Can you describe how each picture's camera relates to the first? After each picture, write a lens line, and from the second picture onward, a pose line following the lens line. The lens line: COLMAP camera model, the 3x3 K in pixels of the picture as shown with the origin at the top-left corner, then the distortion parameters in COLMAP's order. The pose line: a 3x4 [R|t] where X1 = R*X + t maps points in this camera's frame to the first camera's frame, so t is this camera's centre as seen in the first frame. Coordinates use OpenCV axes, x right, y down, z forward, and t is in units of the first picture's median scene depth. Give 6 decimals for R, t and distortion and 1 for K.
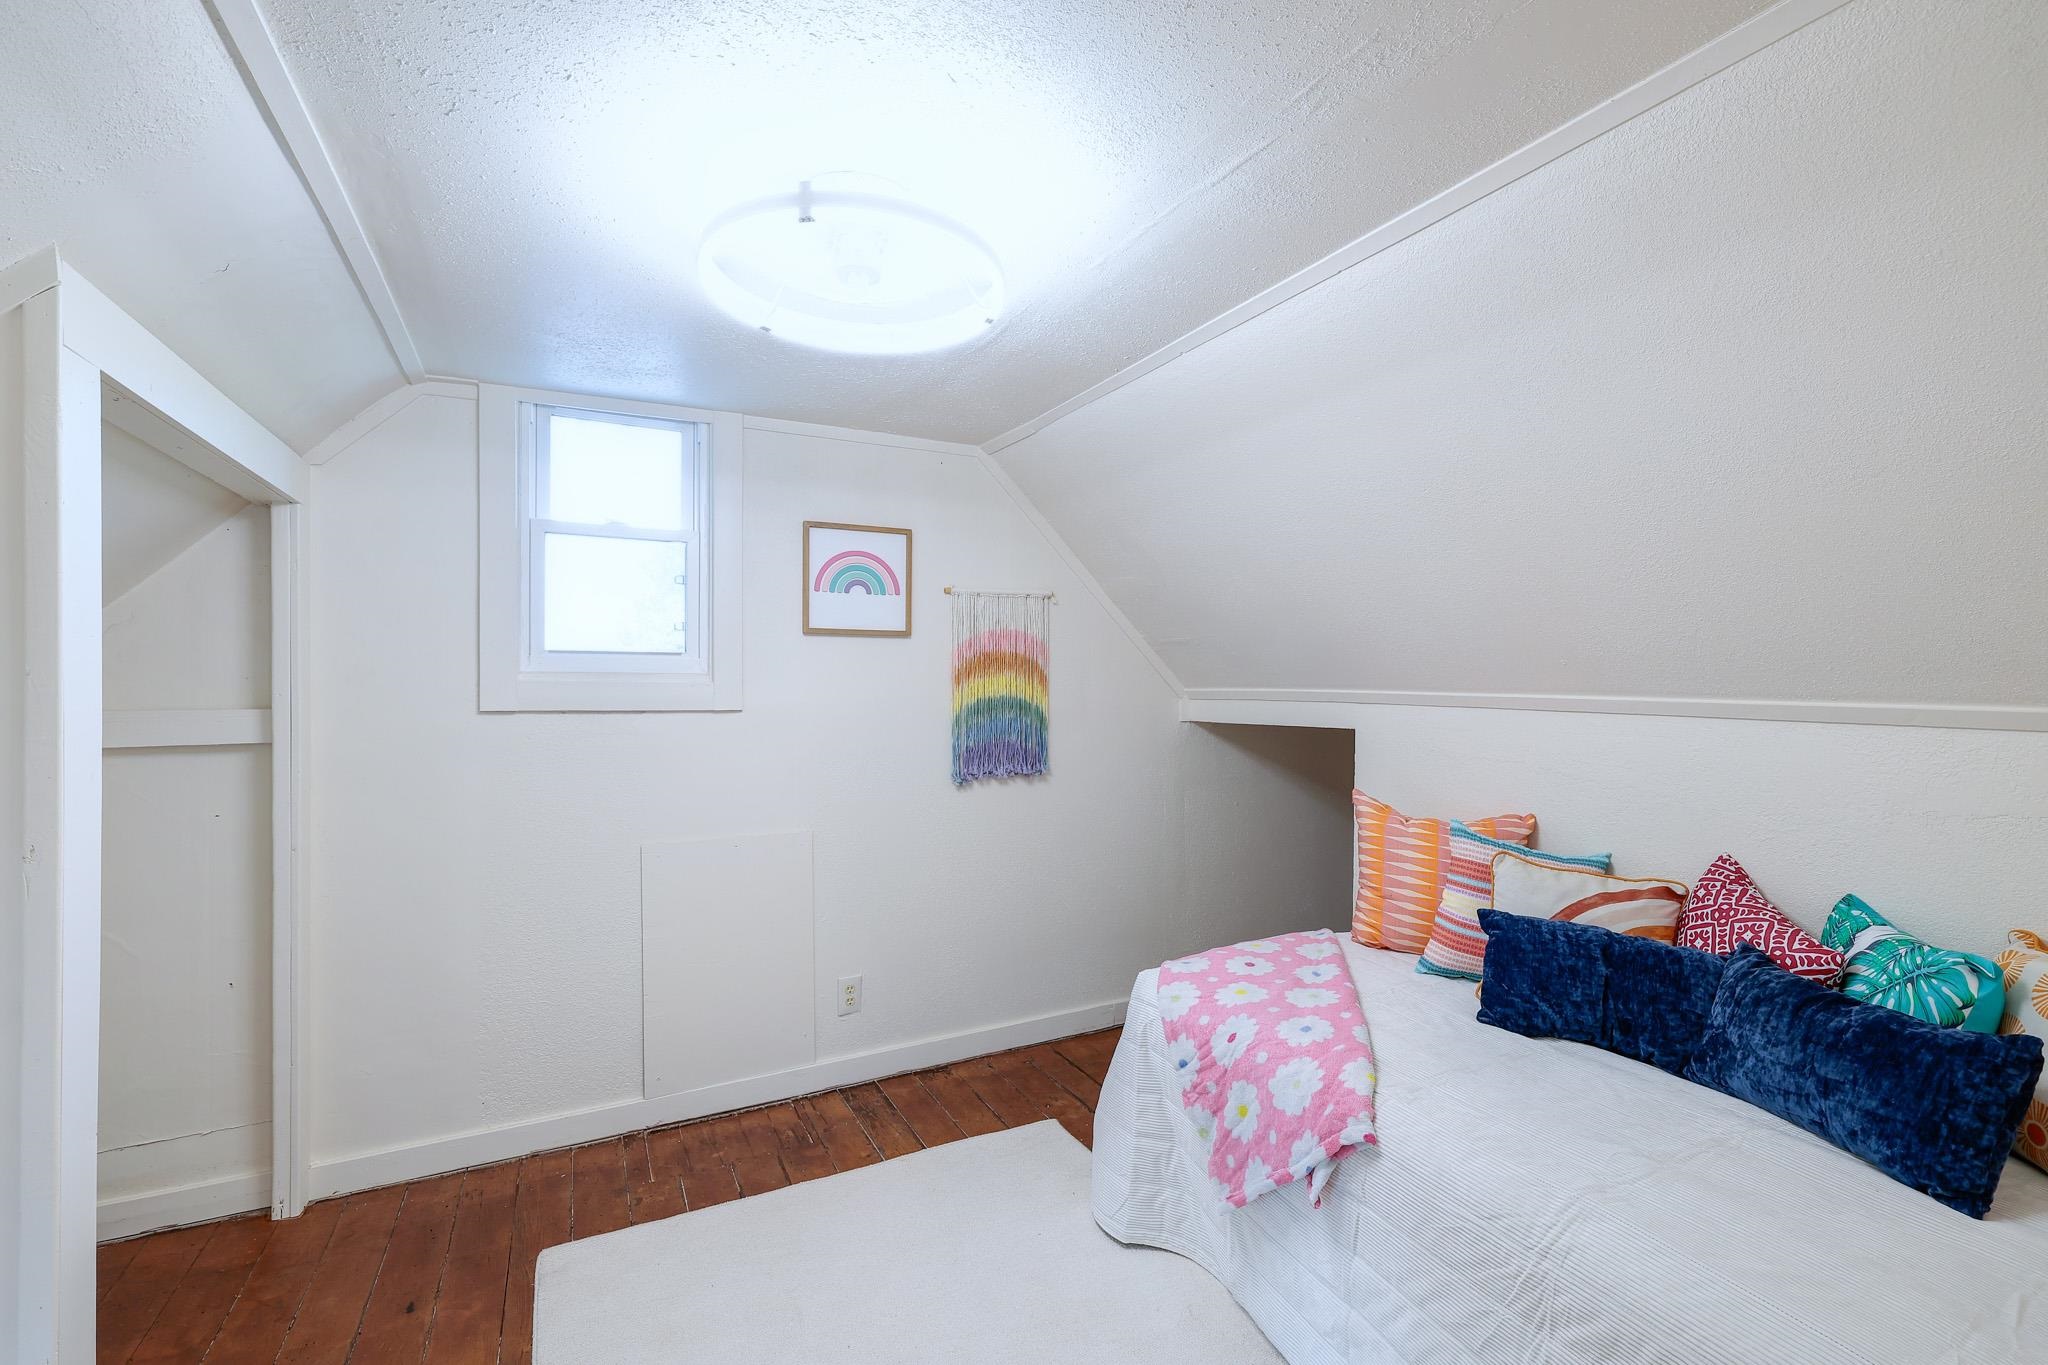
lens RADIAL K [[876.3, 0, 1016.9], [0, 876.3, 681.8], [0, 0, 1]] dist [0.011832, -0.000399]
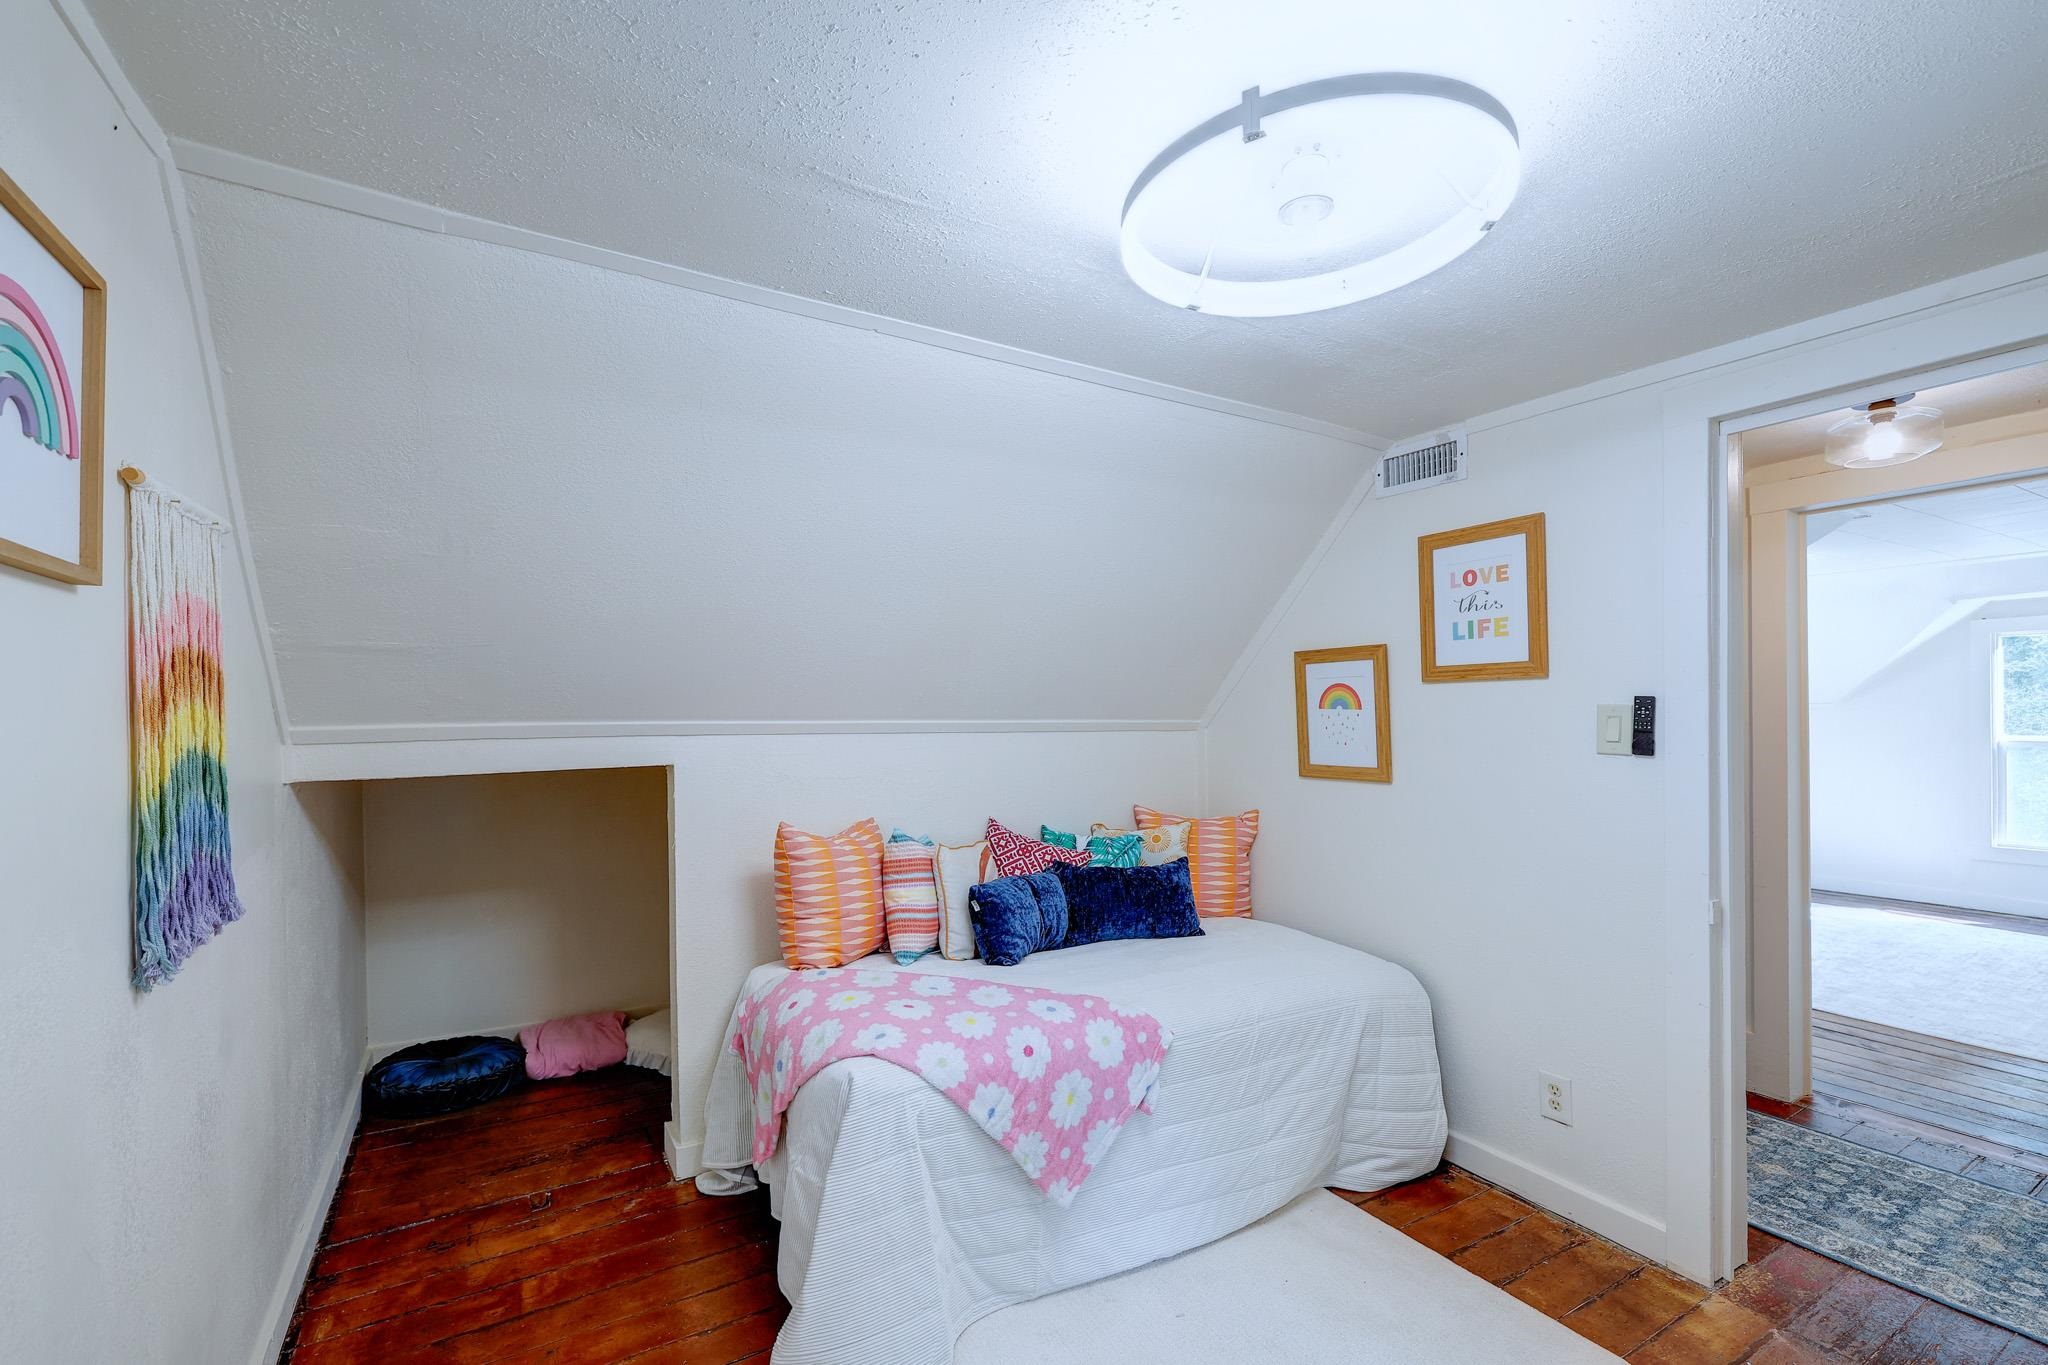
lens RADIAL K [[876.3, 0, 1018.9], [0, 876.3, 699.9], [0, 0, 1]] dist [0.011832, -0.000399]
pose [[-0.064743, 0.005125, 0.997889, -0.752265], [0.006641, 0.999967, -0.004705, -0.007365], [-0.997880, 0.006322, -0.064775, 1.013198]]
